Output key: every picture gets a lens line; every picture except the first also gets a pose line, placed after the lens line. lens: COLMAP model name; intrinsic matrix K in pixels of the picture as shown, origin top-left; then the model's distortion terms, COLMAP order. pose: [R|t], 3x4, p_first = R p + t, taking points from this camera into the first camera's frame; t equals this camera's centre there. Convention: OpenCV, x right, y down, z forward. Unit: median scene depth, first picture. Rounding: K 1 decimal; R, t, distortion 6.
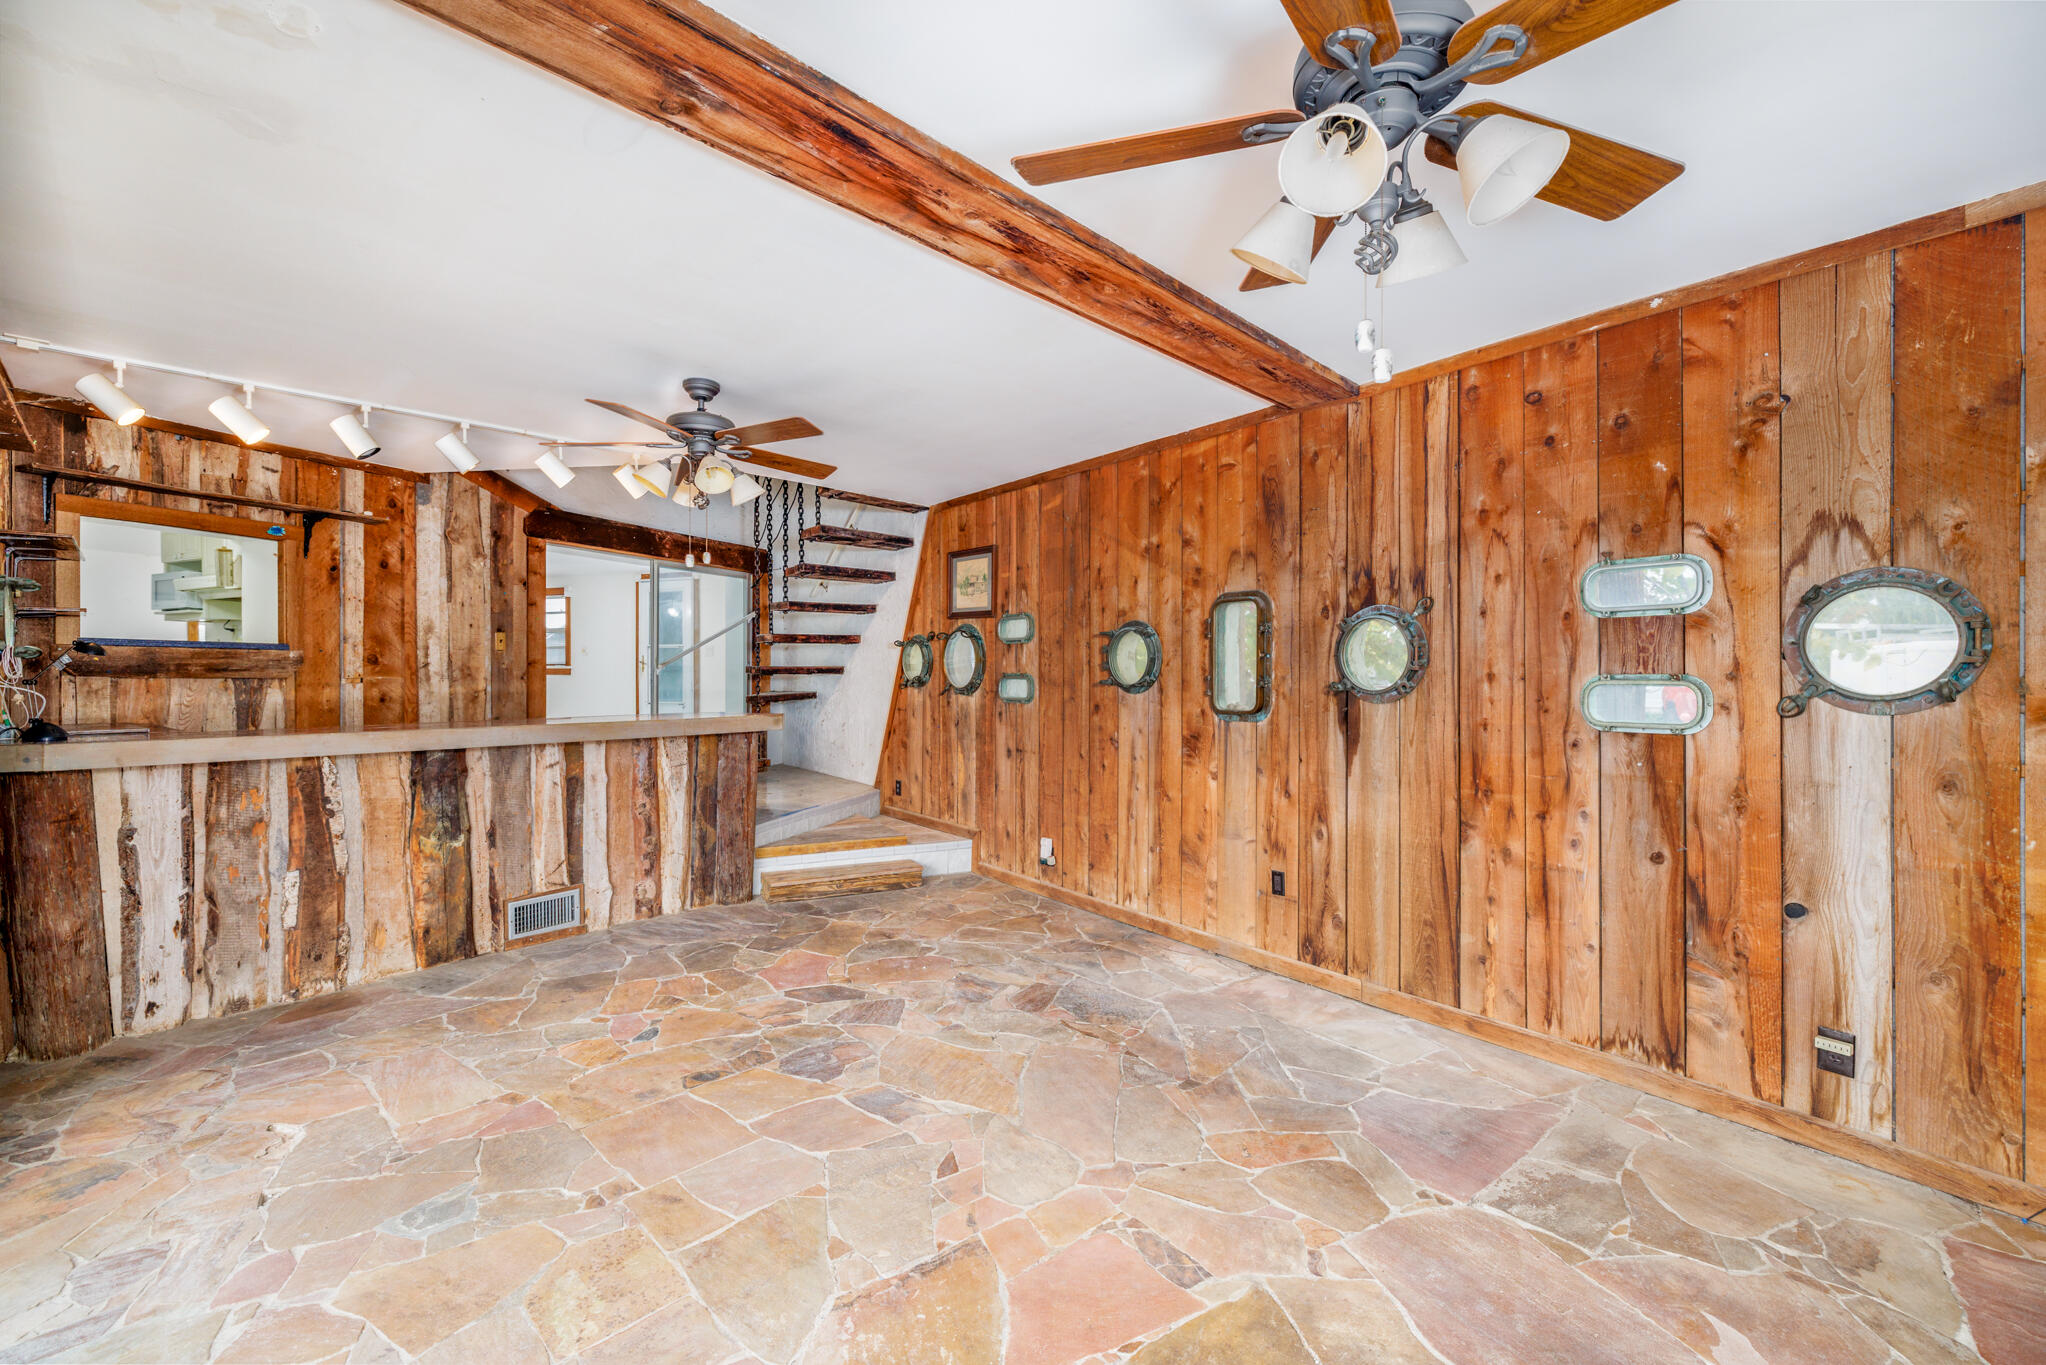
lens RADIAL K [[850.2, 0, 1014.8], [0, 850.2, 673.9], [0, 0, 1]] dist [-0.001096, -0.000220]
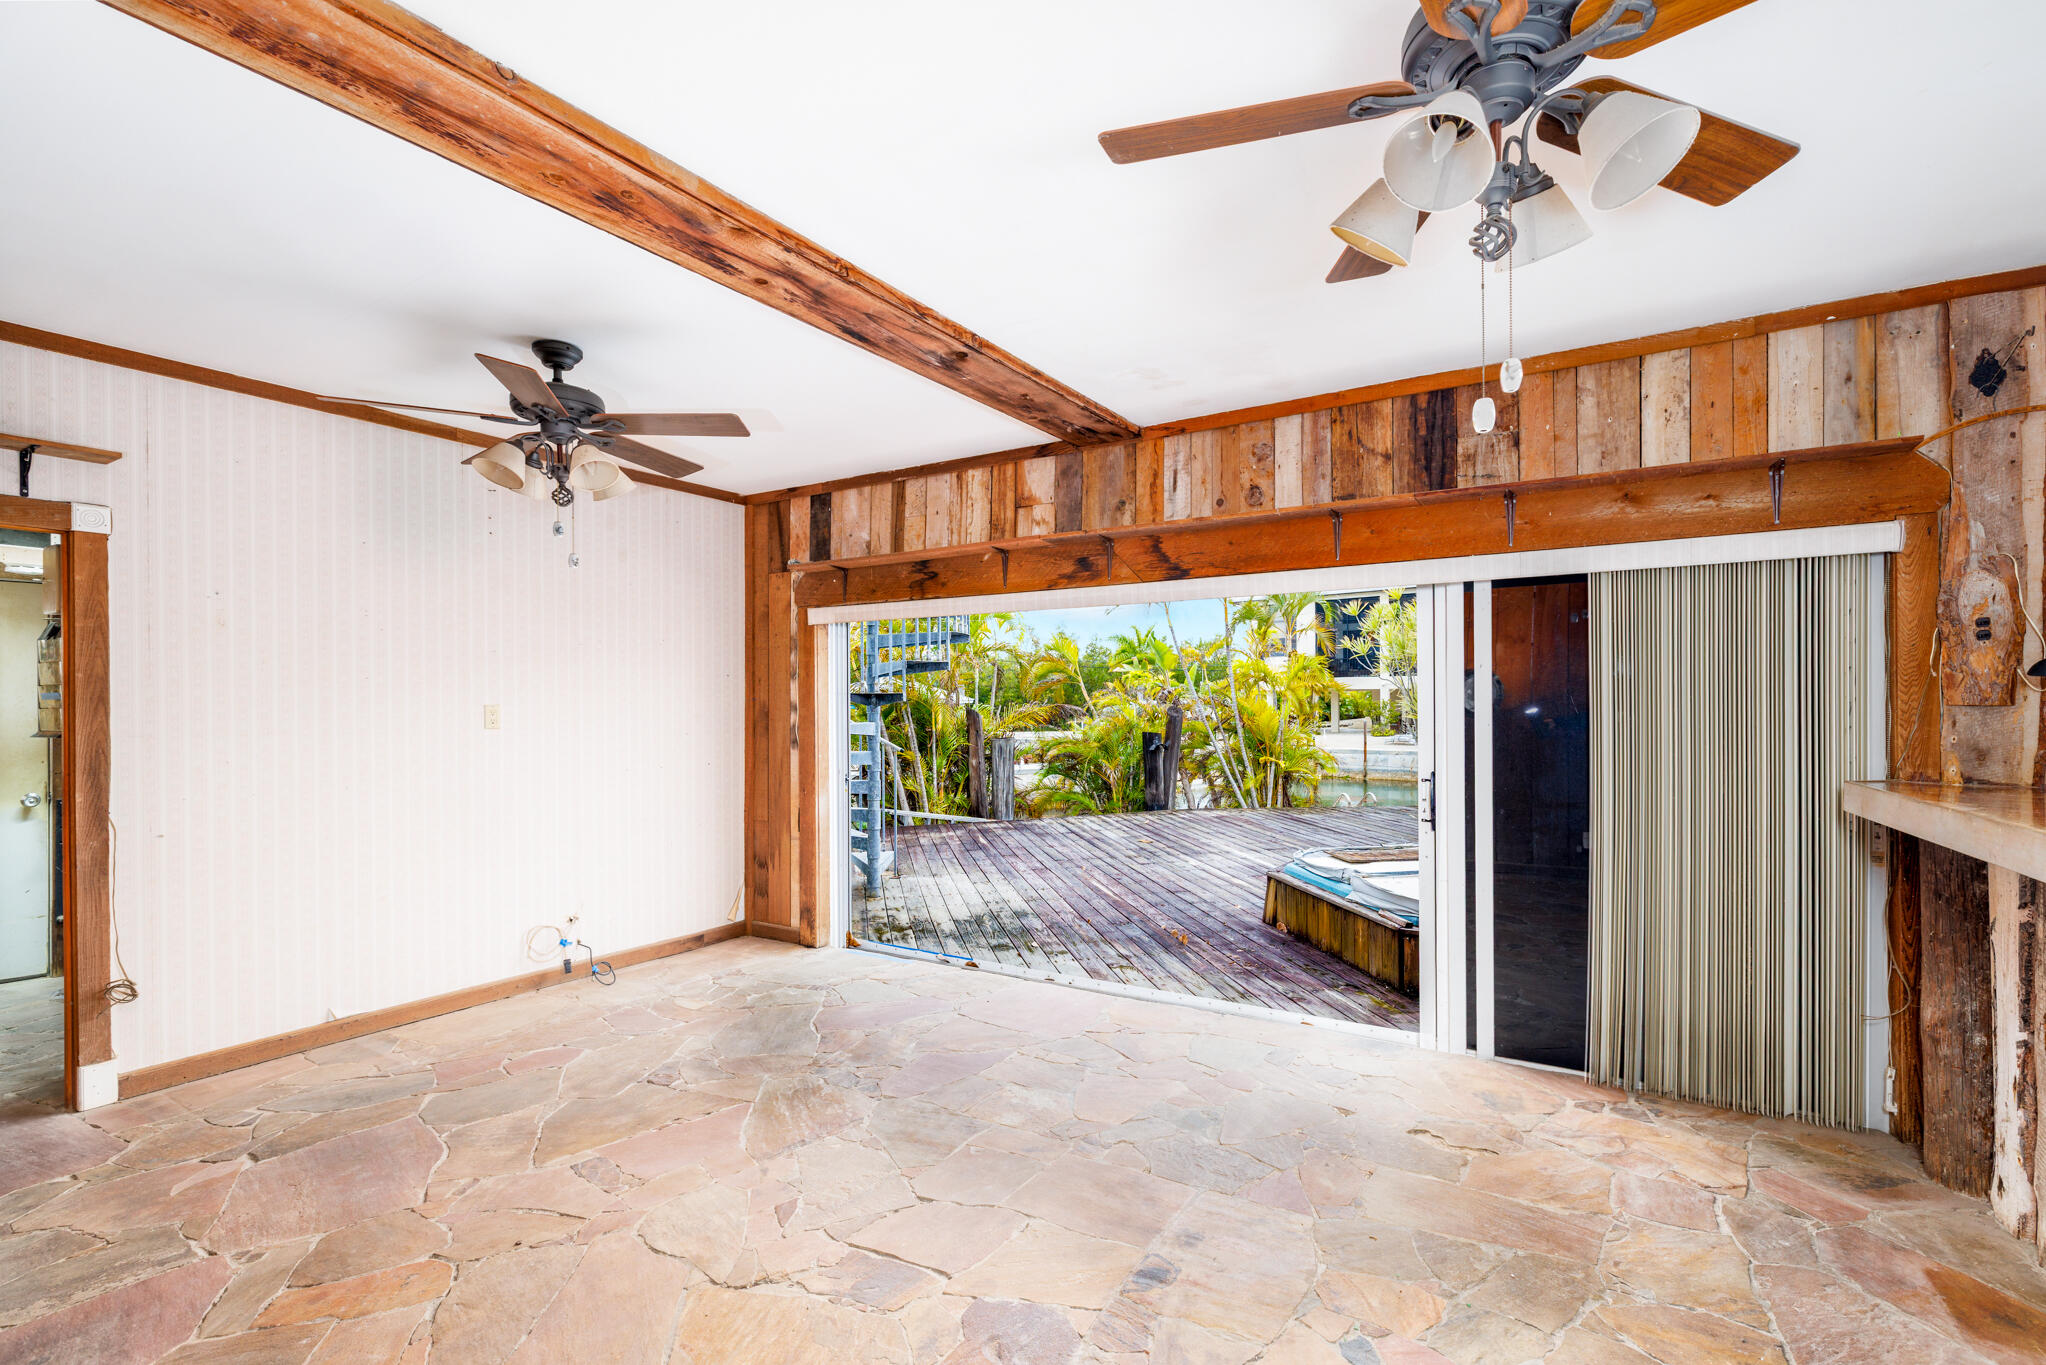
lens RADIAL K [[910.9, 0, 1080.2], [0, 910.9, 702.2], [0, 0, 1]] dist [-0.000565, 0.000015]
pose [[-0.970395, 0.000269, -0.241521, -0.093261], [0.000239, 1.000000, 0.000152, -0.000236], [0.241521, 0.000090, -0.970396, 1.268679]]
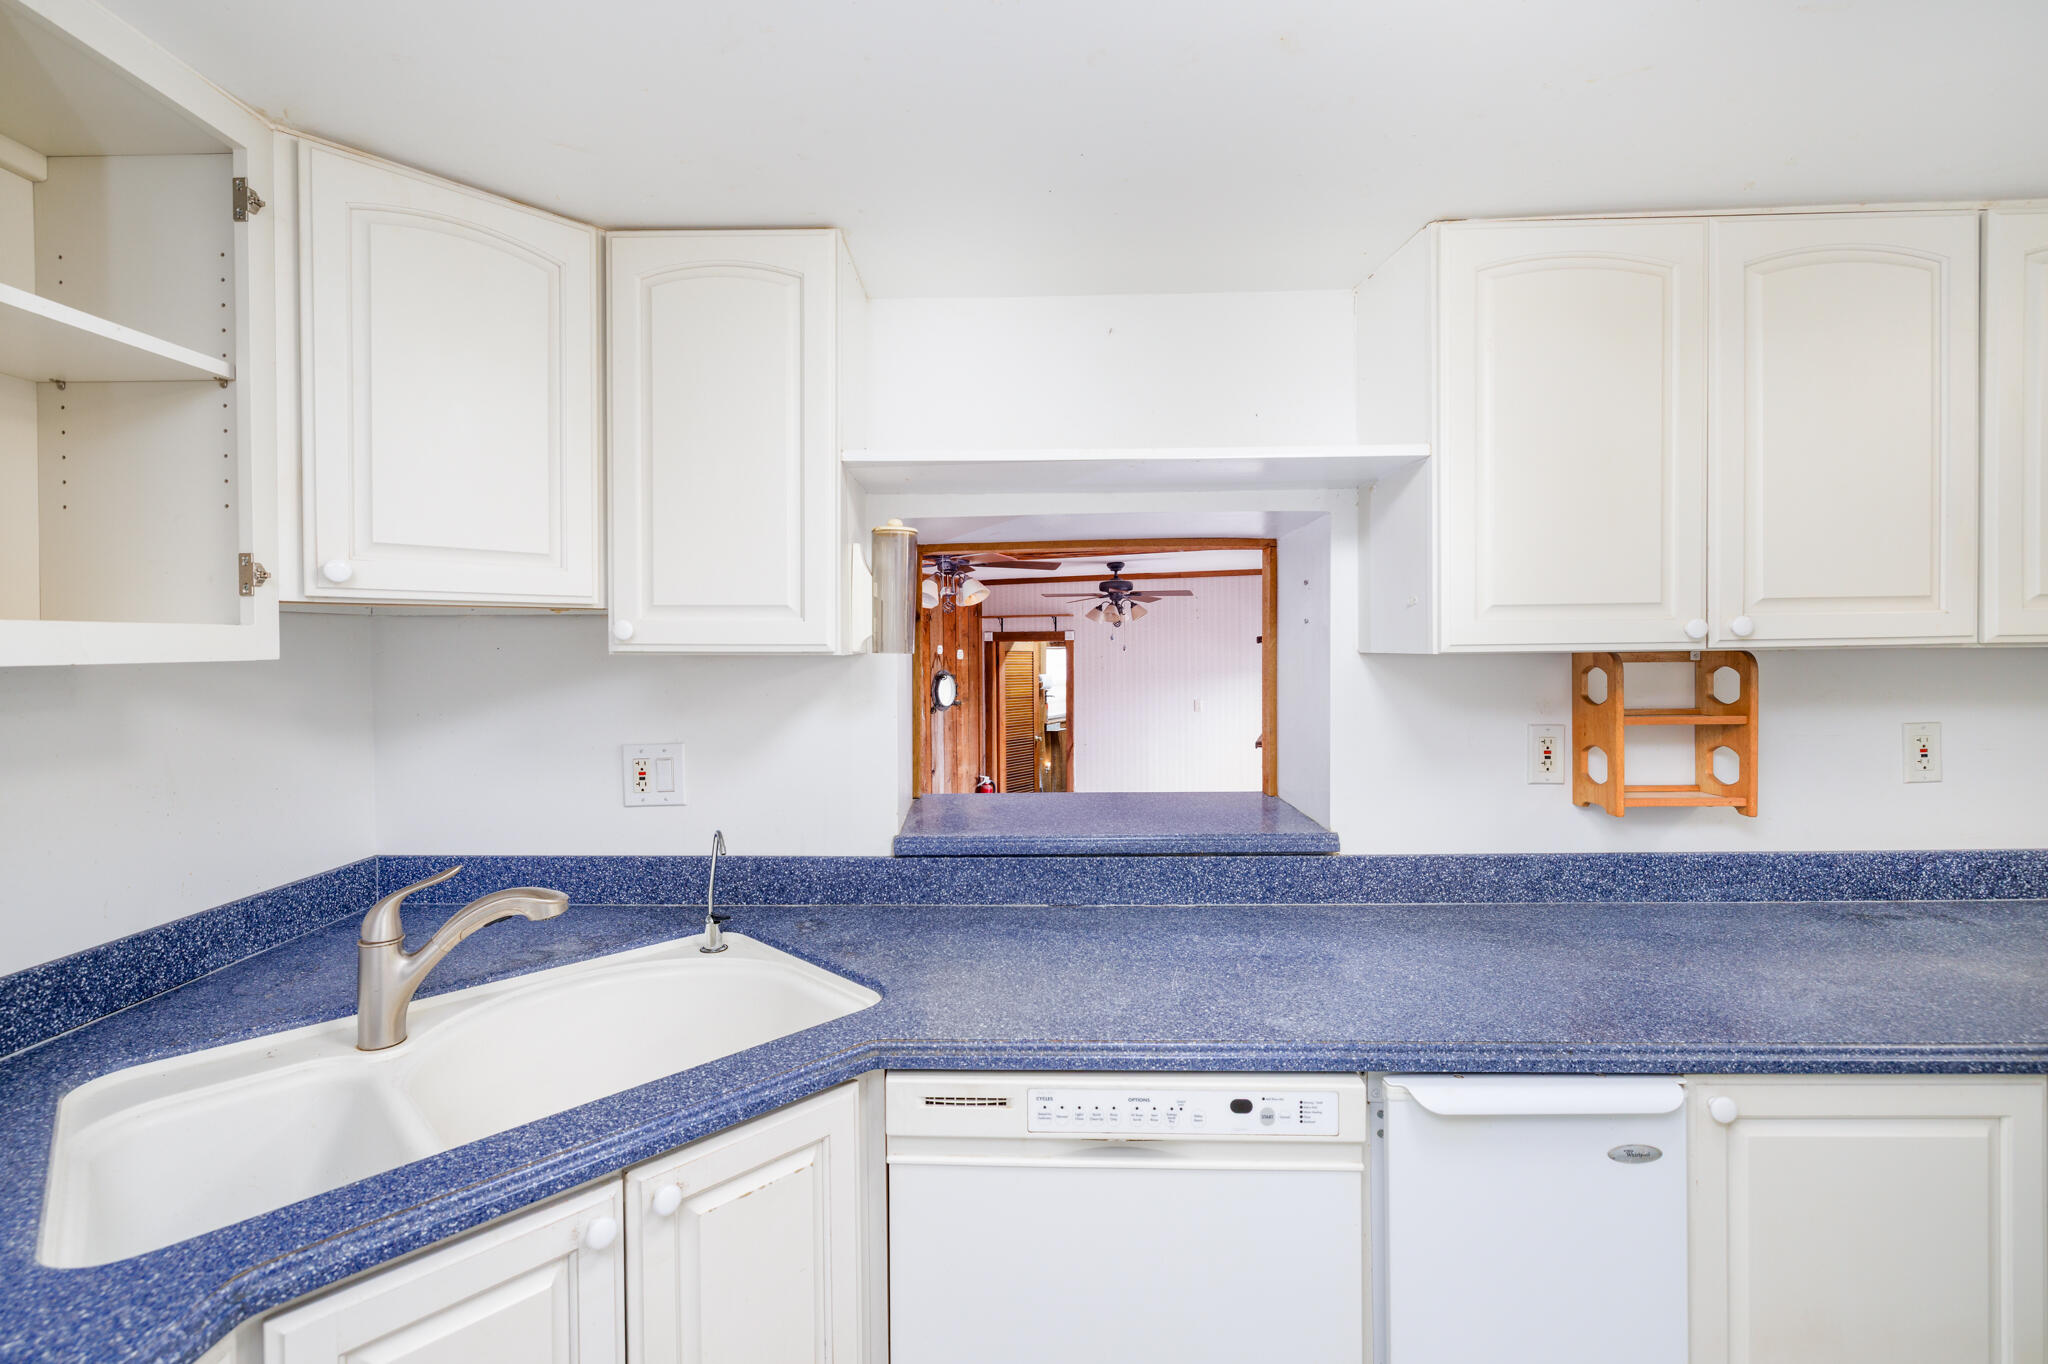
lens RADIAL K [[913.0, 0, 983.8], [0, 913.0, 660.9], [0, 0, 1]] dist [-0.001549, -0.000298]
pose [[-0.376921, -0.010517, 0.926186, -1.593707], [0.008755, 0.999850, 0.014917, -0.133540], [-0.926204, 0.013731, -0.376772, 1.396577]]
